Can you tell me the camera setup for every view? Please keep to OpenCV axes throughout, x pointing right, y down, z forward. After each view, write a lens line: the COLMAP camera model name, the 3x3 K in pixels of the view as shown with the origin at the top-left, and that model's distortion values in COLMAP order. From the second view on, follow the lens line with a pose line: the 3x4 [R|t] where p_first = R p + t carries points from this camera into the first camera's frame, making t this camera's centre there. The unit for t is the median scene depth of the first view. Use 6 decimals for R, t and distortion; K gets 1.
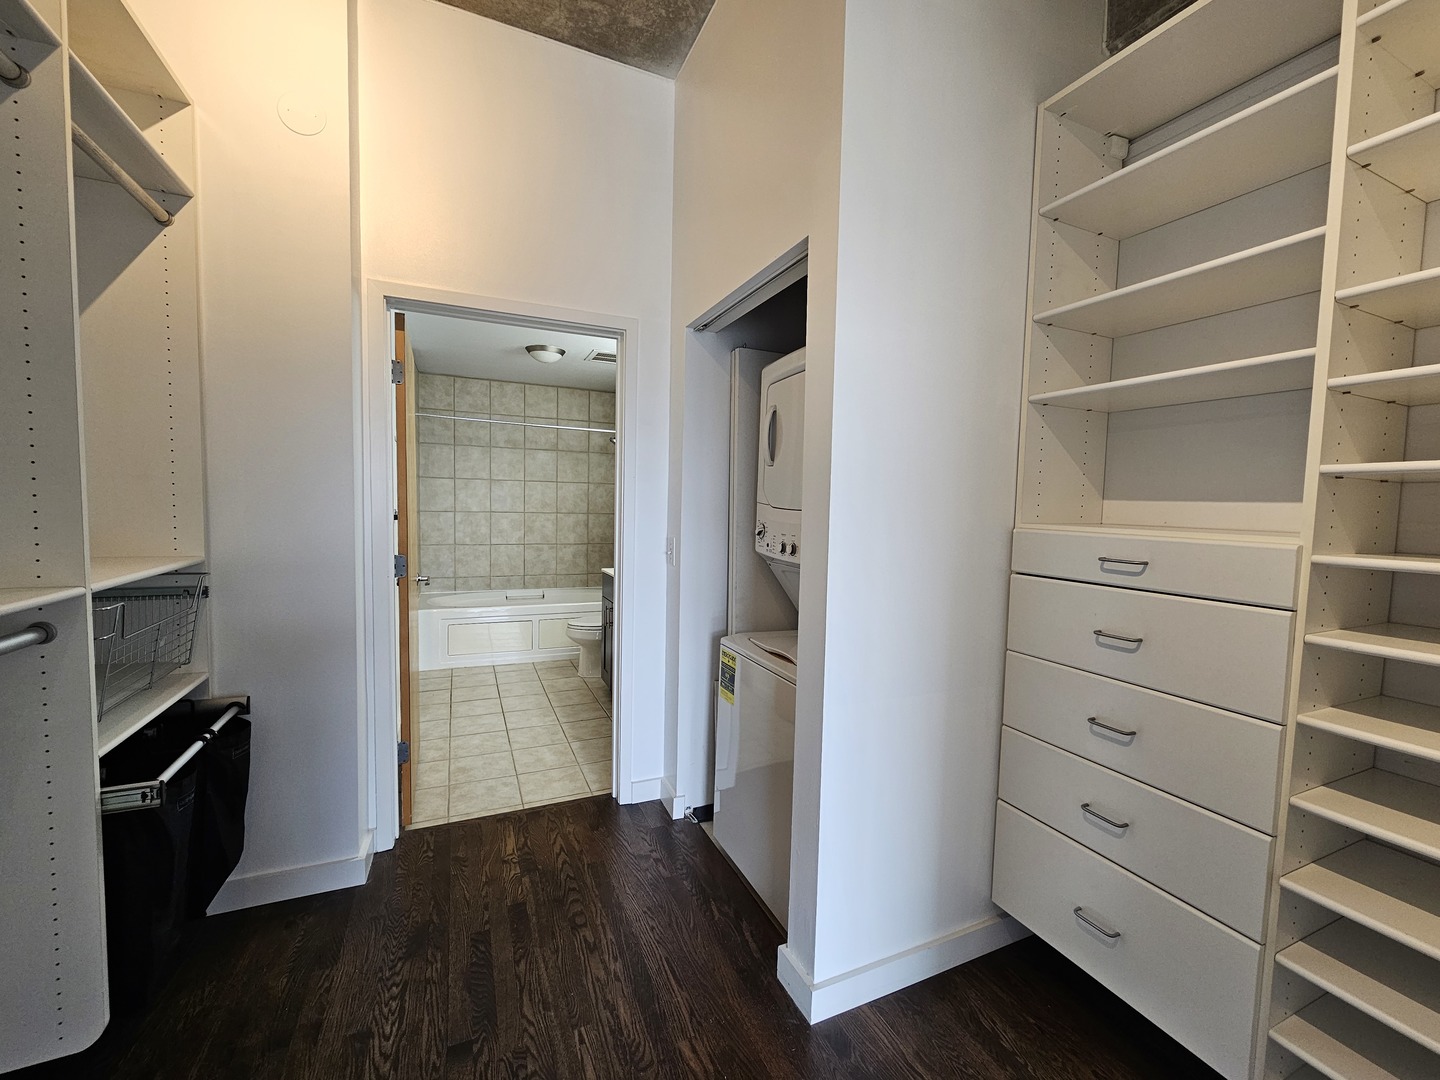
lens RADIAL K [[590.3, 0, 724.8], [0, 590.3, 543.2], [0, 0, 1]] dist [0.000348, -0.000528]
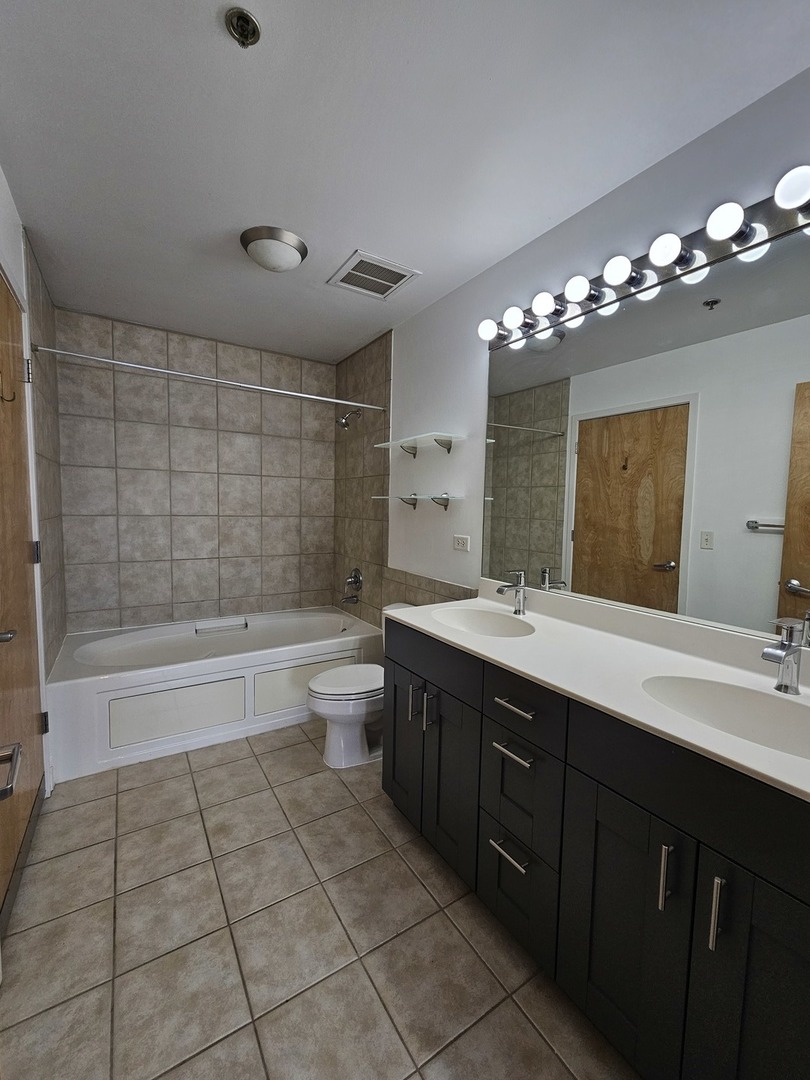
lens RADIAL K [[442.8, 0, 408.1], [0, 442.8, 540.7], [0, 0, 1]] dist [0.000348, -0.000528]
pose [[0.989263, -0.014234, 0.145454, -0.189290], [0.011982, 0.999795, 0.016349, -0.027516], [-0.145657, -0.014431, 0.989230, 0.420799]]
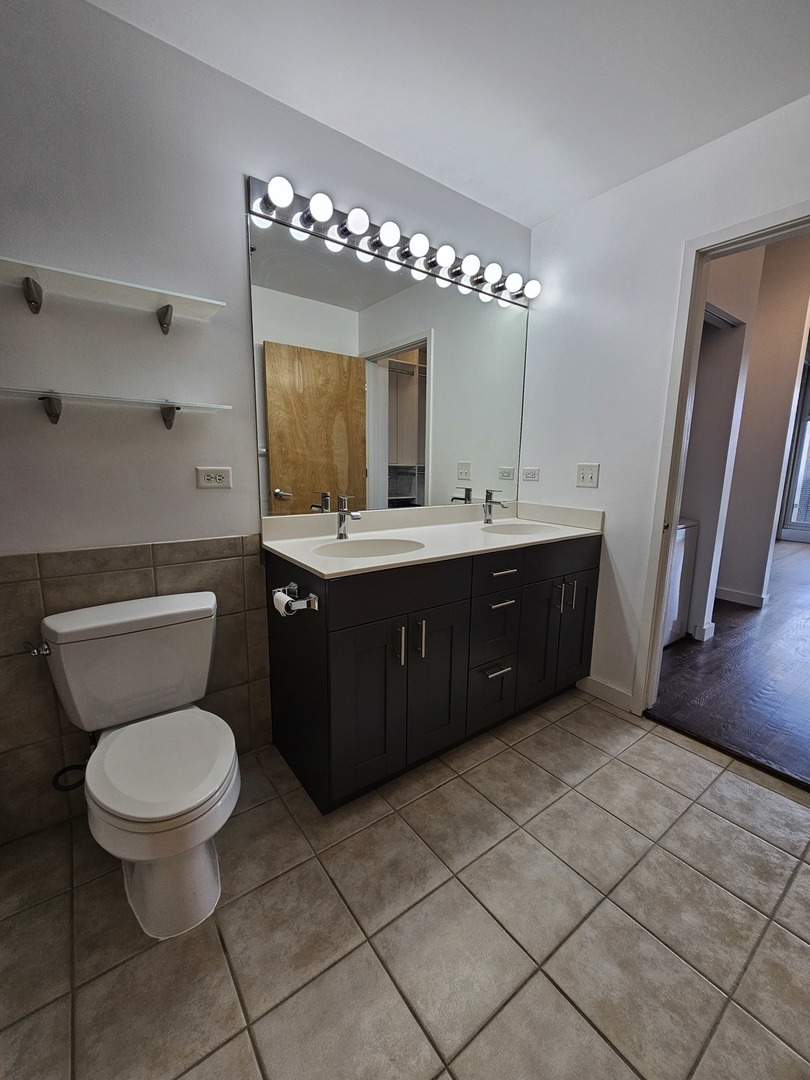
lens RADIAL K [[442.8, 0, 411.4], [0, 442.8, 536.1], [0, 0, 1]] dist [0.000348, -0.000528]
pose [[-0.217043, -0.199487, 0.955561, -0.395500], [0.042159, 0.976067, 0.213343, -0.037134], [-0.975251, 0.086590, -0.203439, 0.763416]]
